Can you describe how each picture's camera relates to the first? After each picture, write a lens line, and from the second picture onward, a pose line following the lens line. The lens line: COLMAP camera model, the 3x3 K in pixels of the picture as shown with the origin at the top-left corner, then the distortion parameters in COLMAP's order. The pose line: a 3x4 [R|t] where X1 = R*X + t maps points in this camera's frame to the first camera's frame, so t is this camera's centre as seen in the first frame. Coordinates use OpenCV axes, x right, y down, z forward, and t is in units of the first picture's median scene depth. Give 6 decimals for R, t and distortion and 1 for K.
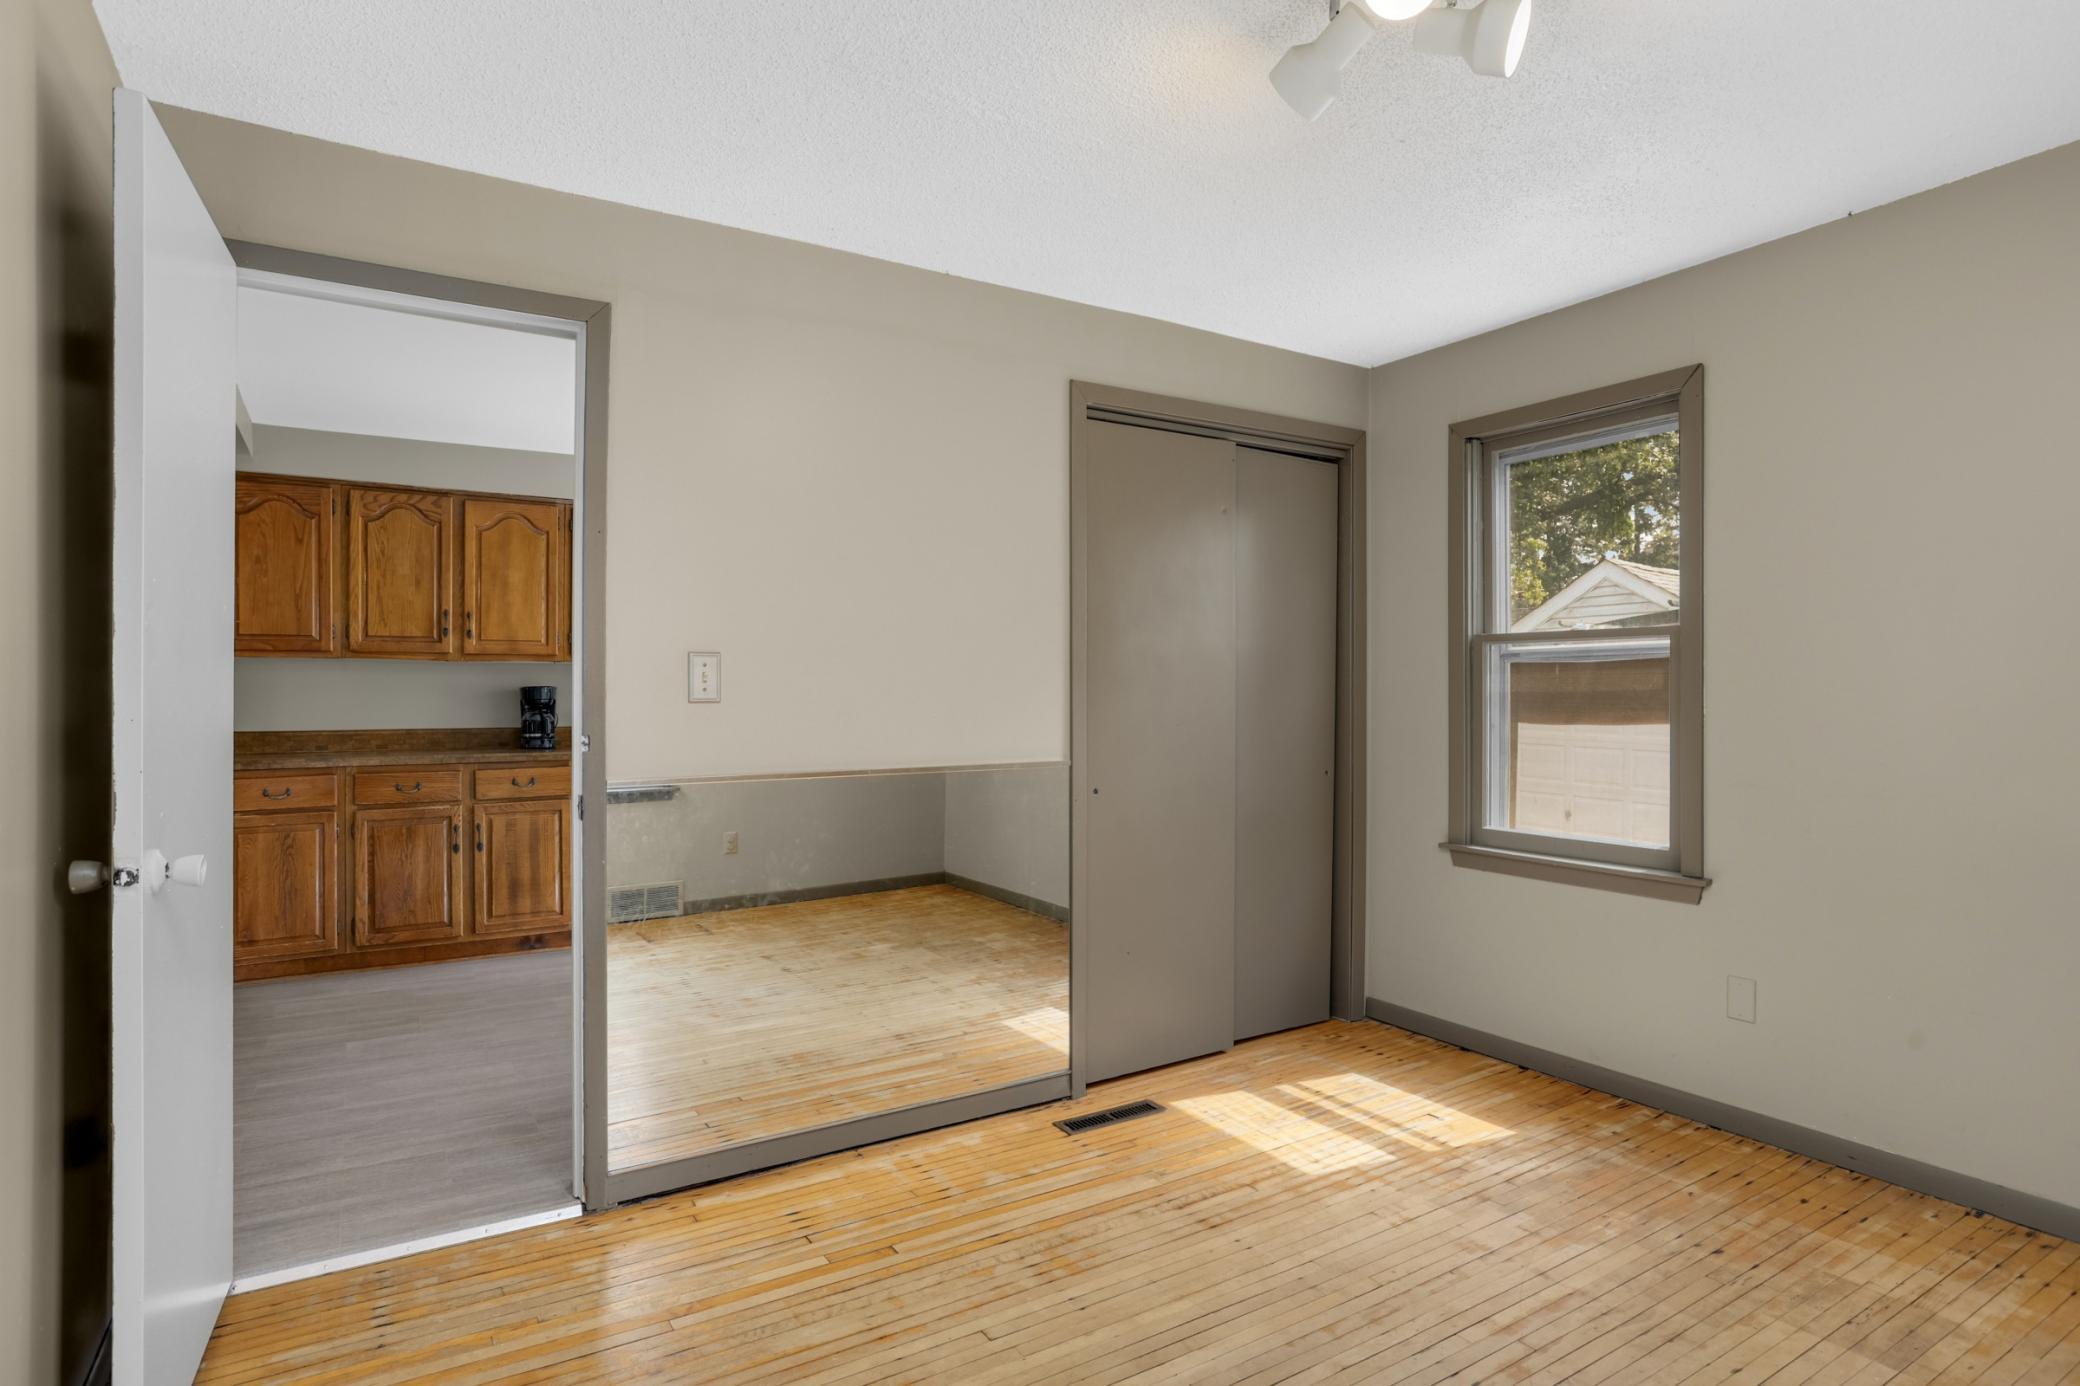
lens RADIAL K [[1084.7, 0, 1034.8], [0, 1084.7, 688.4], [0, 0, 1]] dist [-0.055558, 0.022734]
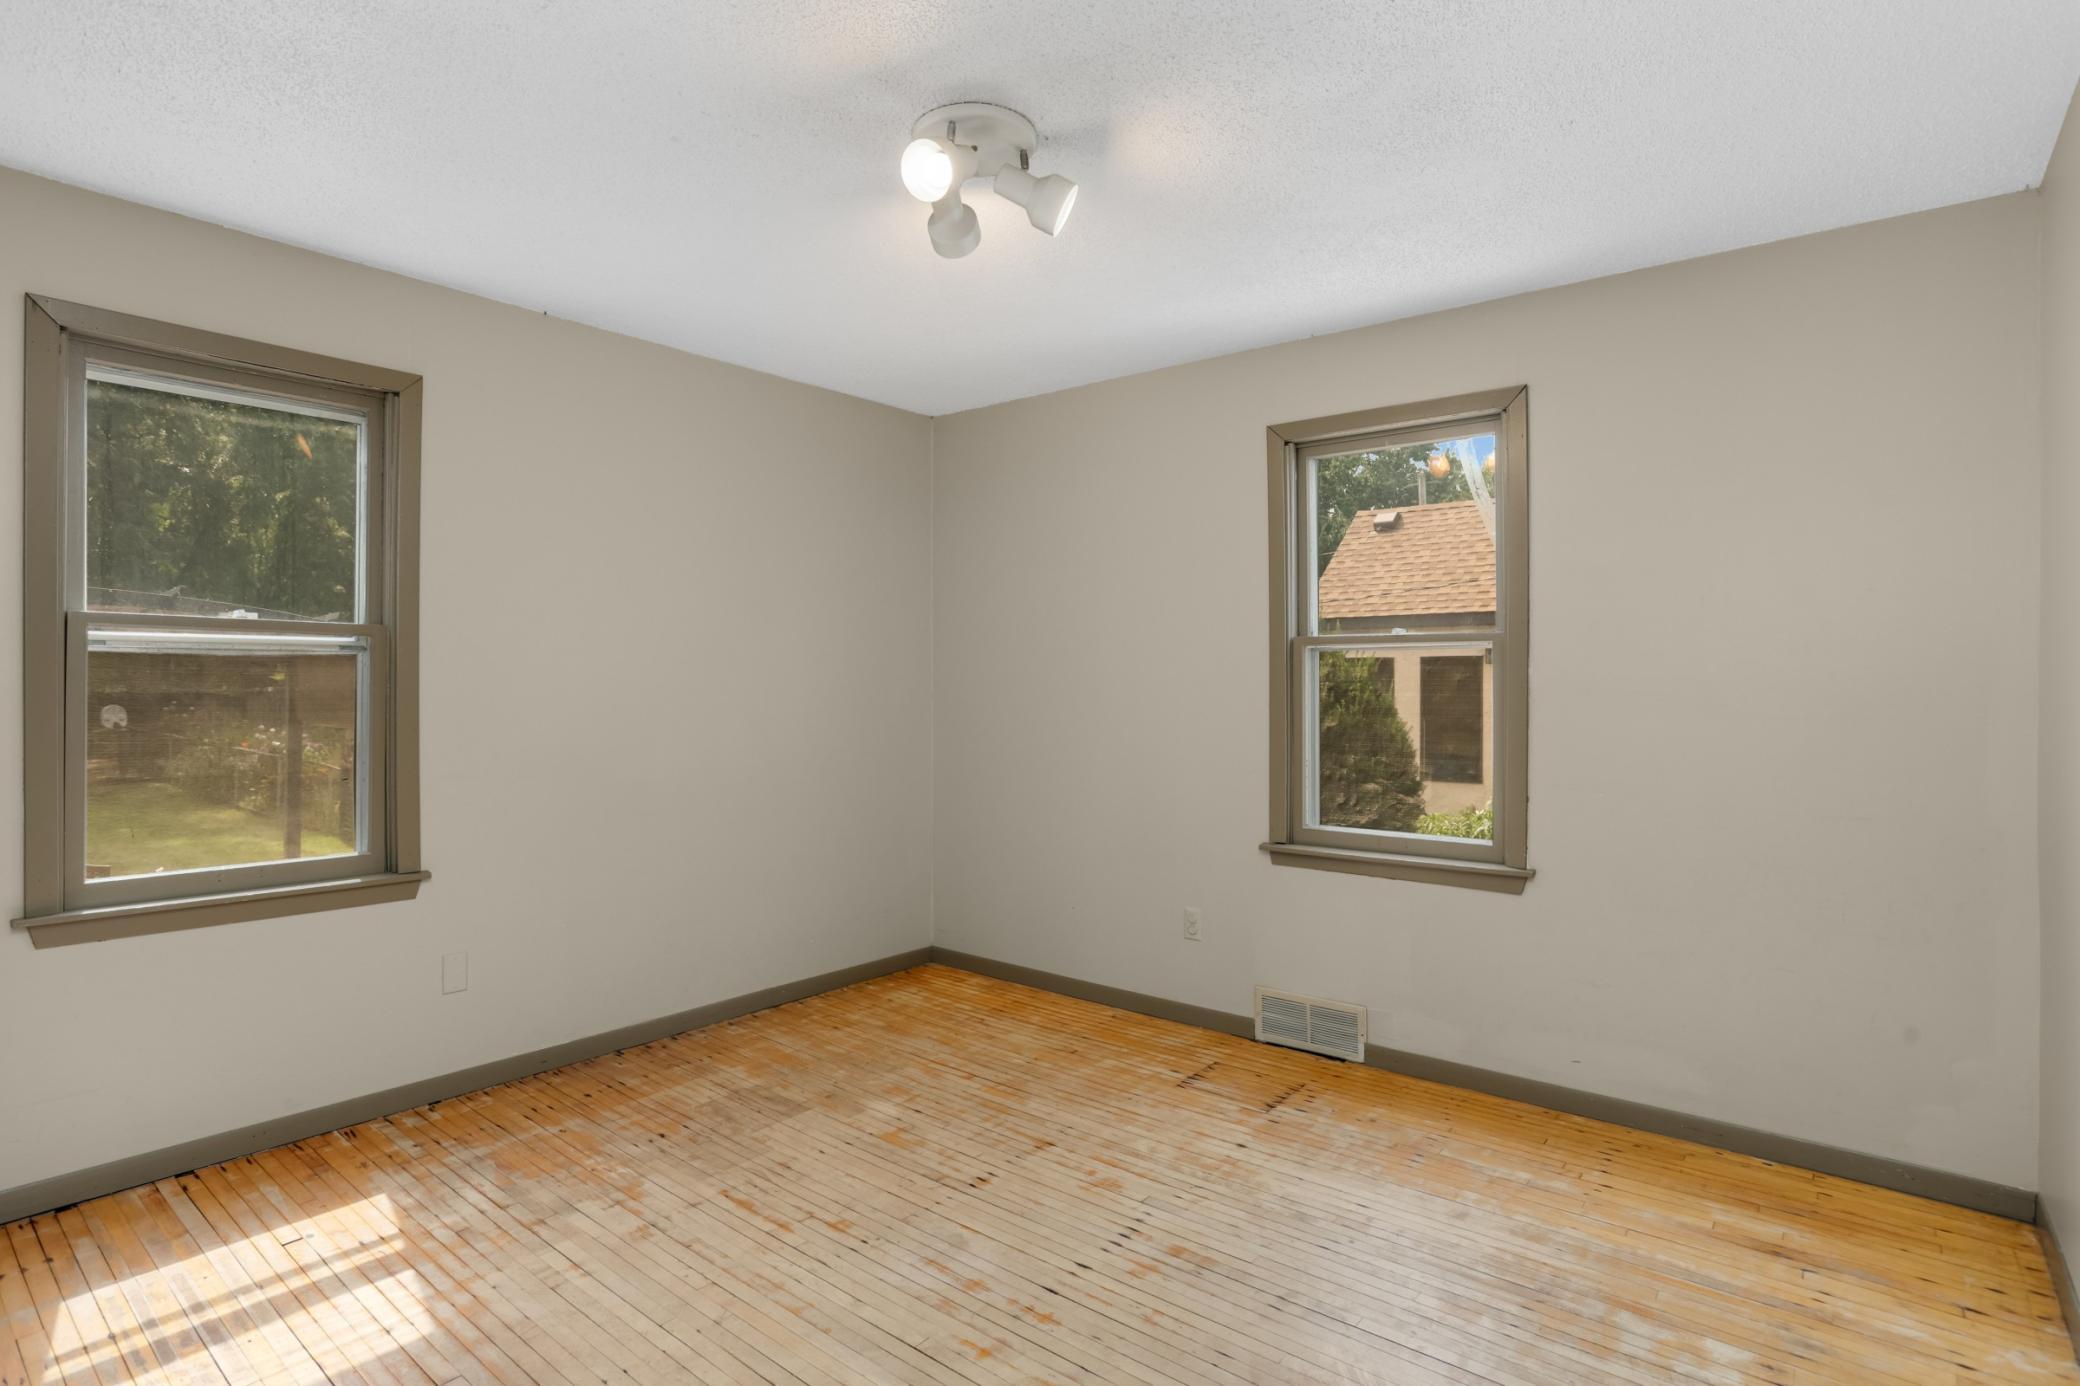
lens RADIAL K [[1030.2, 0, 1002.2], [0, 1030.2, 695.4], [0, 0, 1]] dist [0.000184, 0.000568]
pose [[-0.297981, -0.006380, 0.954551, -0.525485], [-0.008751, 0.999954, 0.003952, -0.003681], [-0.954532, -0.007176, -0.298023, 0.786152]]
